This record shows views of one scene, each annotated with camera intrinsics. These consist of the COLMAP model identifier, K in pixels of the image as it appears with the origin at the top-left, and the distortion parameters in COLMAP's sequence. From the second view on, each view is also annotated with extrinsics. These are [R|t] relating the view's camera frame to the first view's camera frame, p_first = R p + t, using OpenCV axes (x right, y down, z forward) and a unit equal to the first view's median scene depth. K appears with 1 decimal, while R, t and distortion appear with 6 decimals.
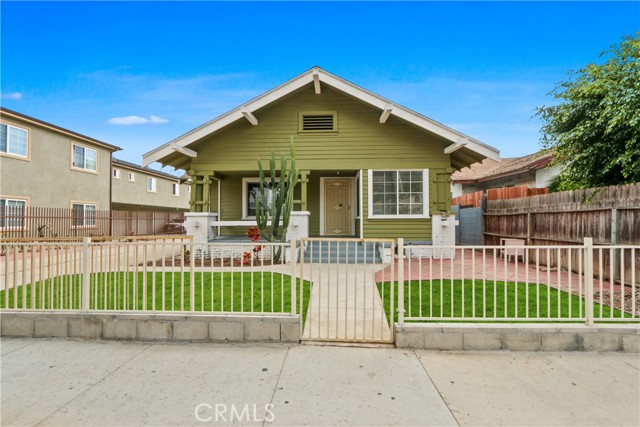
lens RADIAL K [[295.4, 0, 319.8], [0, 295.4, 217.6], [0, 0, 1]] dist [-0.027555, -0.000107]
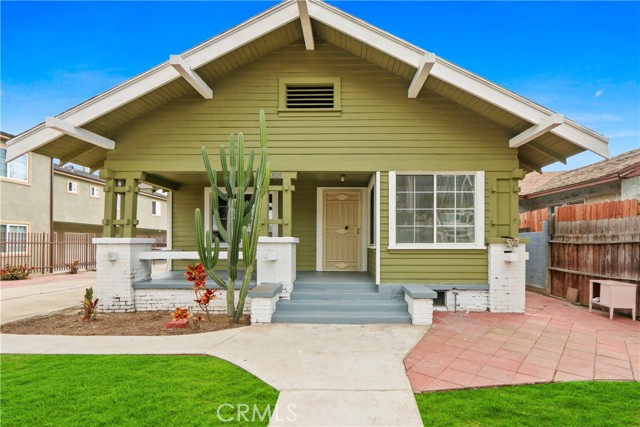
lens RADIAL K [[338.2, 0, 321.6], [0, 338.2, 243.5], [0, 0, 1]] dist [-0.002049, -0.000140]
pose [[0.999886, 0.006482, -0.013646, 0.030566], [-0.006427, 0.999971, 0.004065, -0.010750], [0.013672, -0.003977, 0.999899, 0.273473]]
